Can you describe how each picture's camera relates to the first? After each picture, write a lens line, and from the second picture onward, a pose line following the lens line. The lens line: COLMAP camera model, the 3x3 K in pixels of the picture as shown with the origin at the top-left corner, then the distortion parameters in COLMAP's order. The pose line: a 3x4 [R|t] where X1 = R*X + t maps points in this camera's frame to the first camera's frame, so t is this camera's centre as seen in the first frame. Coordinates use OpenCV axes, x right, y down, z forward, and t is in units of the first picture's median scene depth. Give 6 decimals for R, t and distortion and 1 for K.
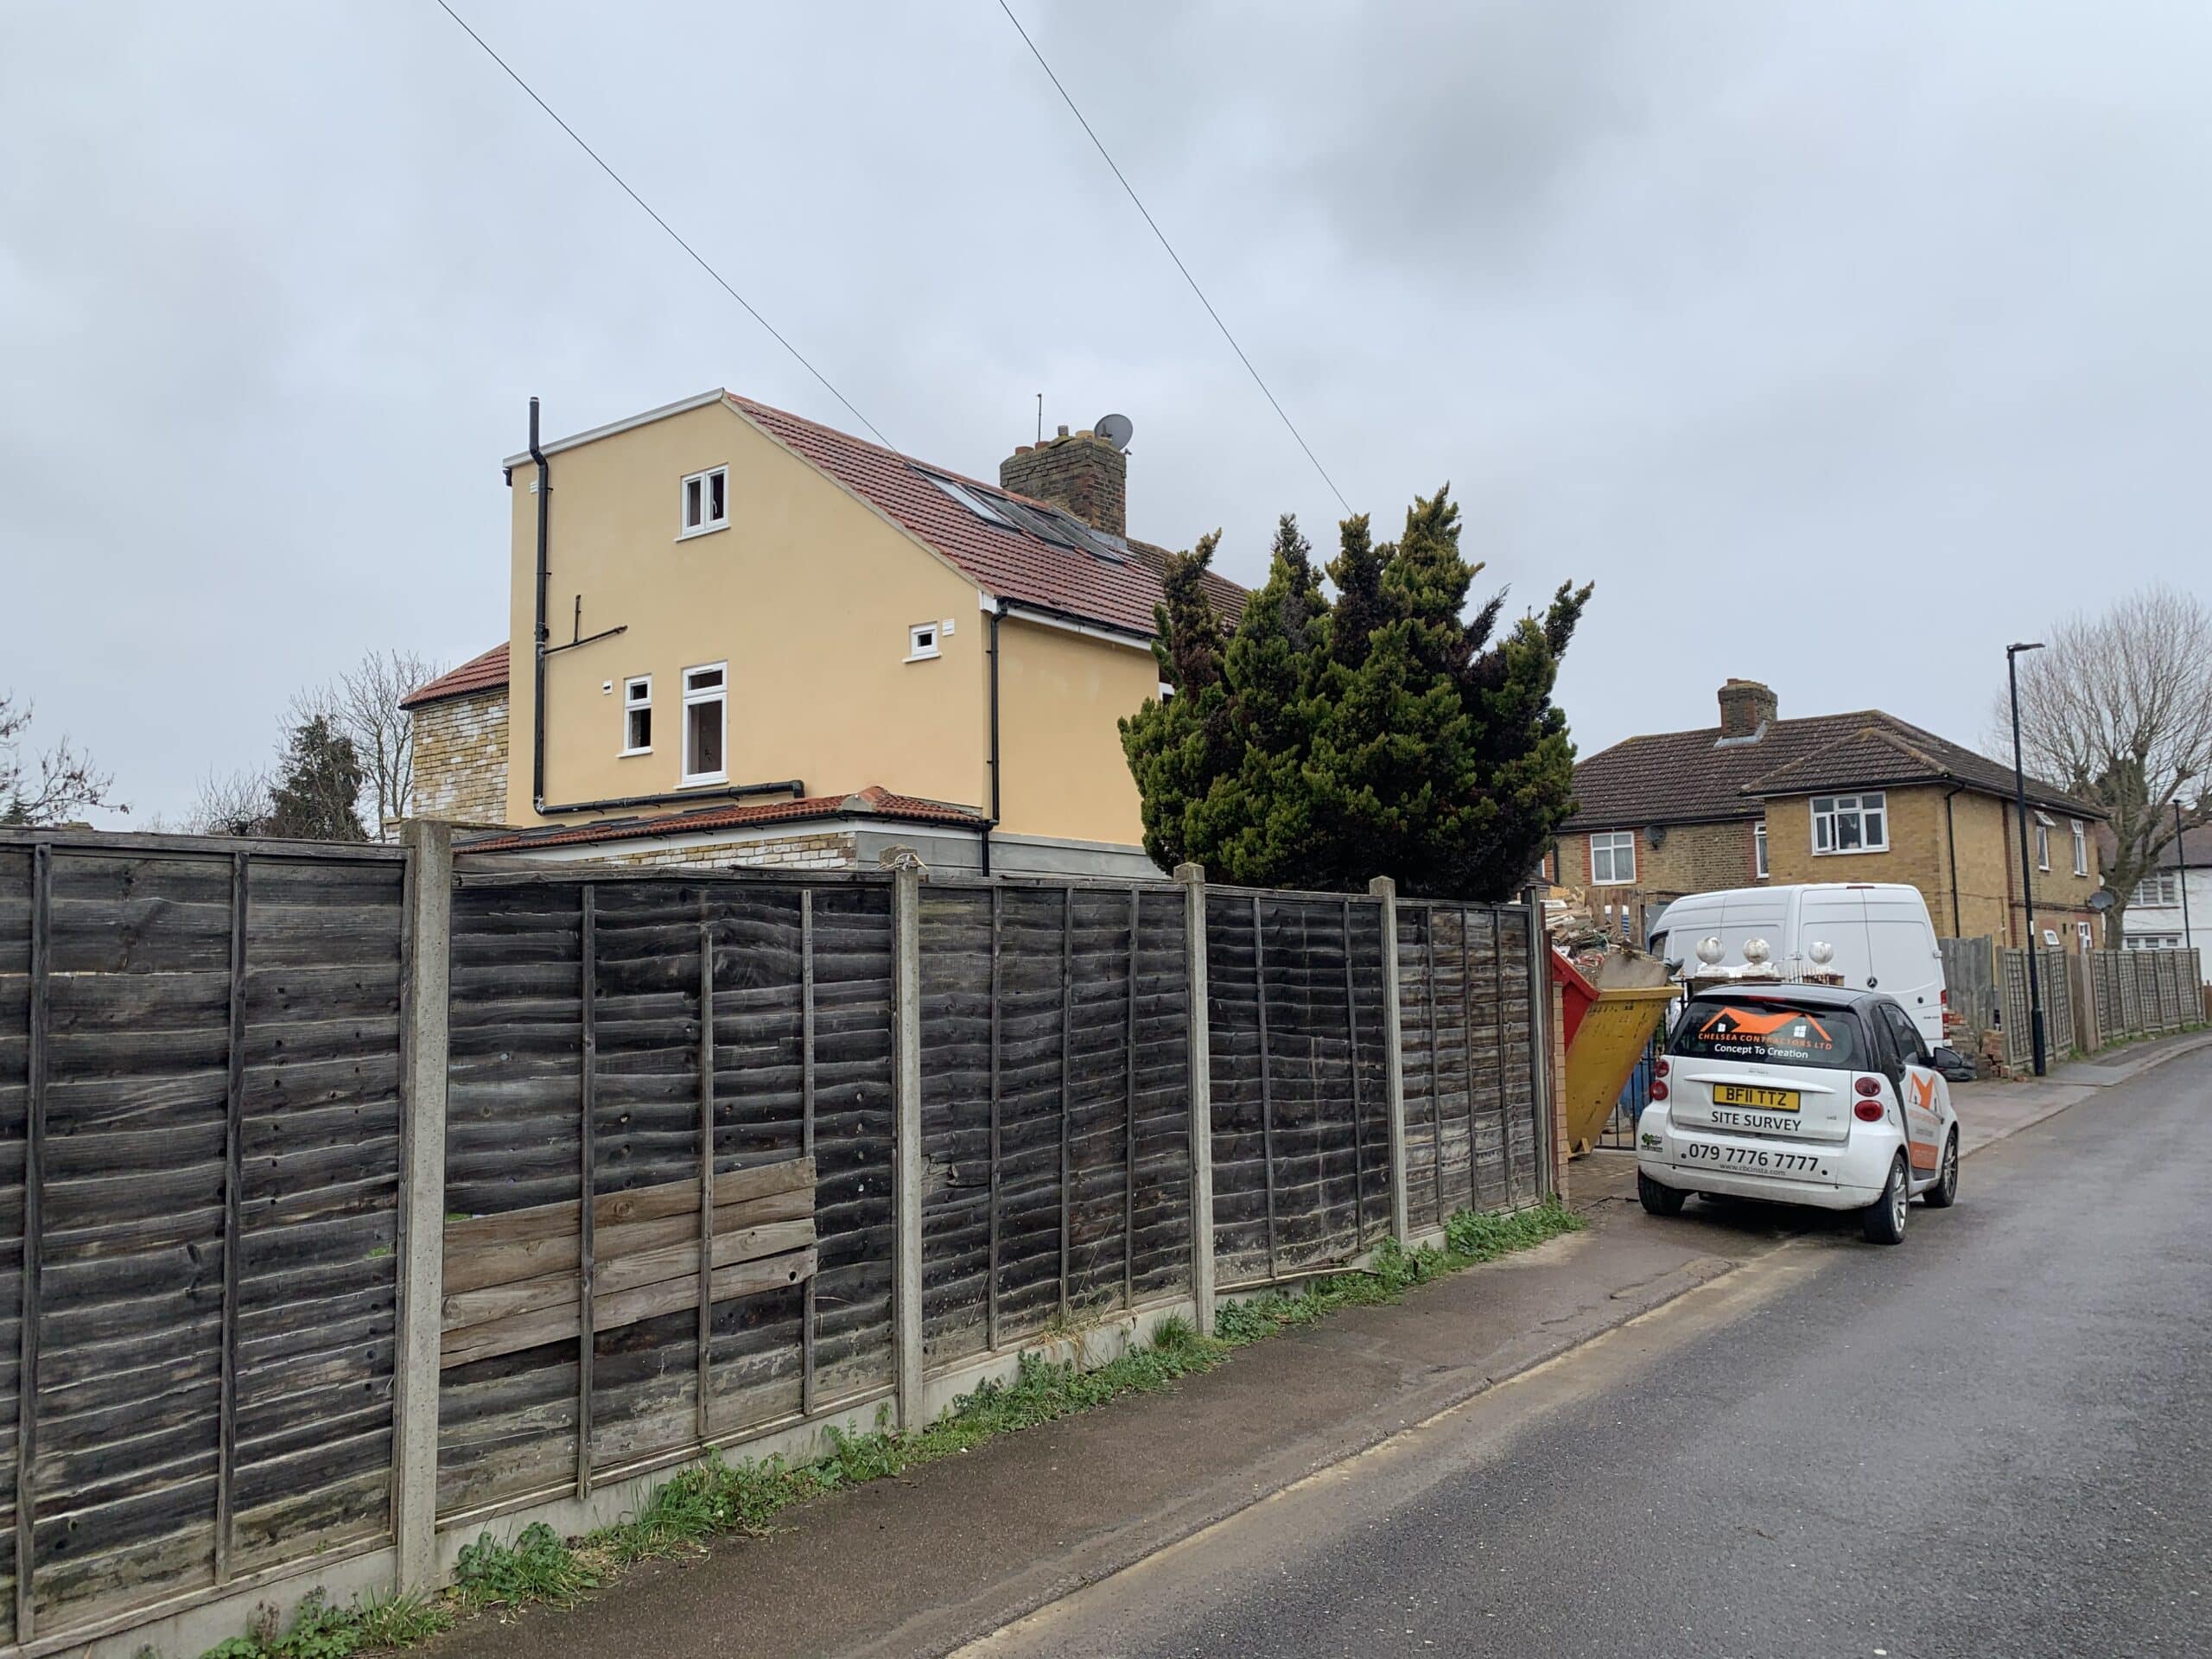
lens RADIAL K [[1647.9, 0, 1104.9], [0, 1647.9, 825.7], [0, 0, 1]] dist [0.018455, -0.019502]
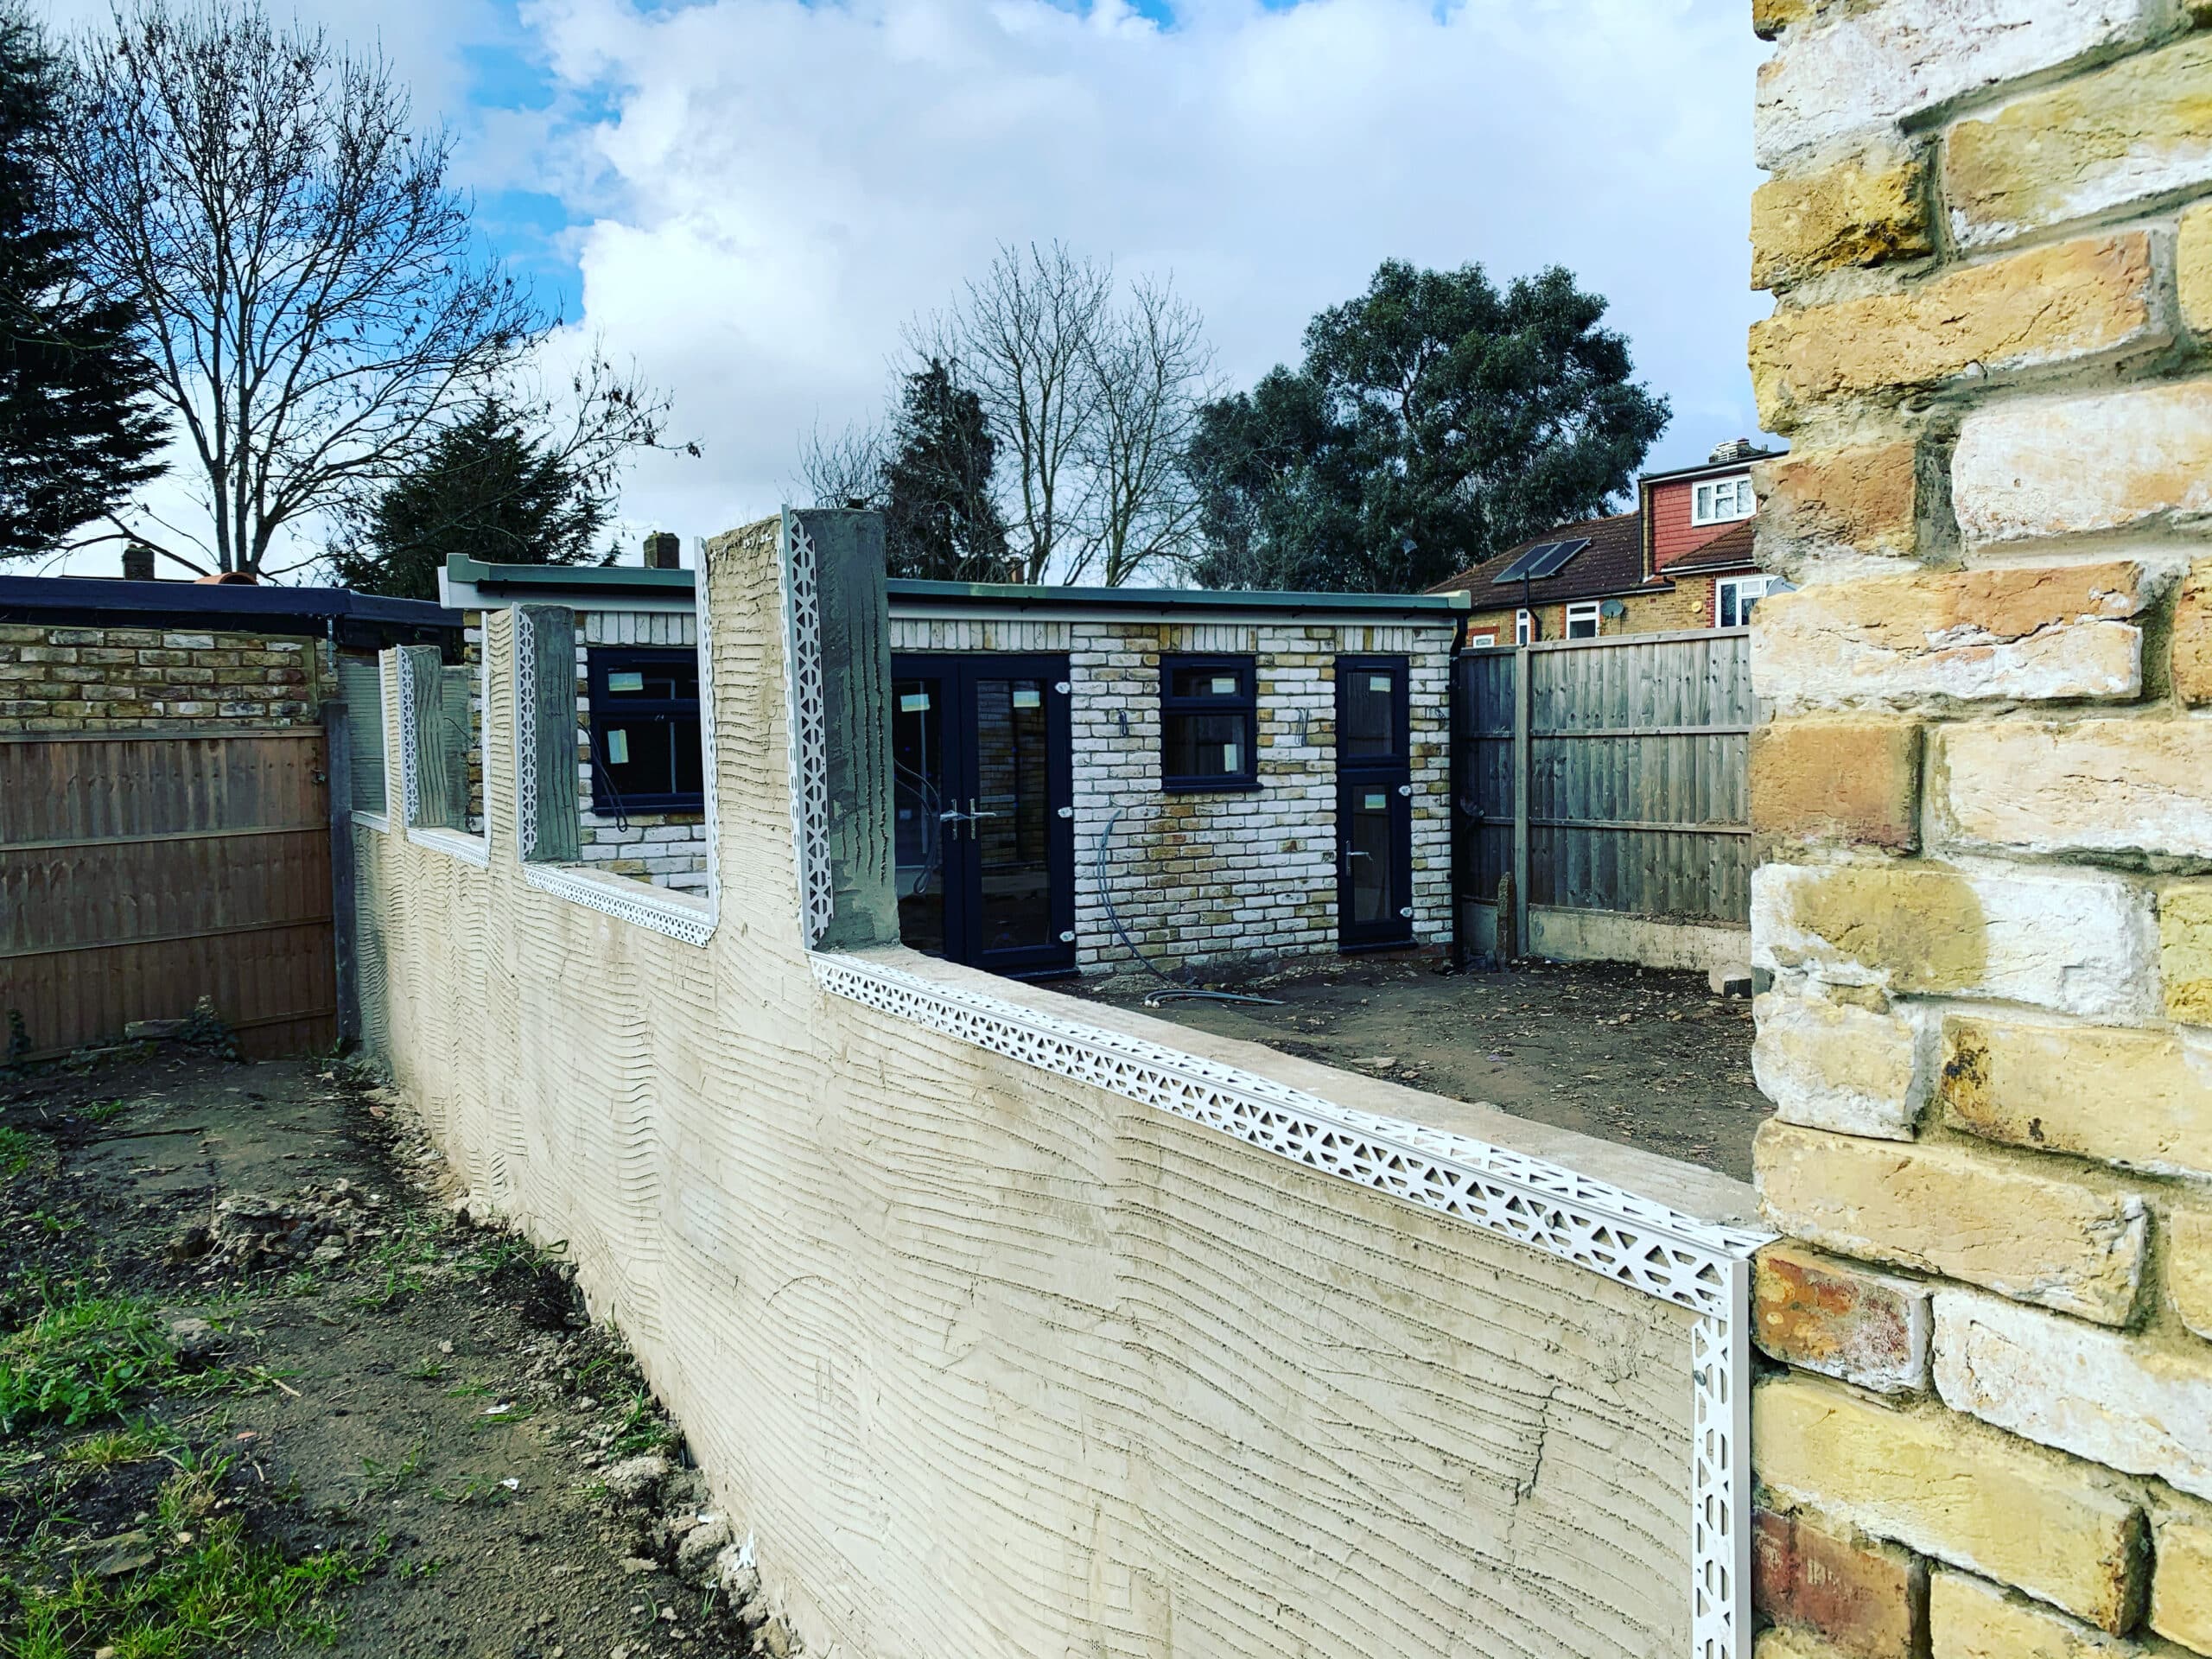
lens RADIAL K [[1647.9, 0, 1105.3], [0, 1647.9, 829.4], [0, 0, 1]] dist [0.018455, -0.019502]
pose [[0.949618, 0.011430, -0.313201, -0.183505], [0.032069, 0.990546, 0.133383, 0.043058], [0.311764, -0.136707, 0.940274, 0.329326]]
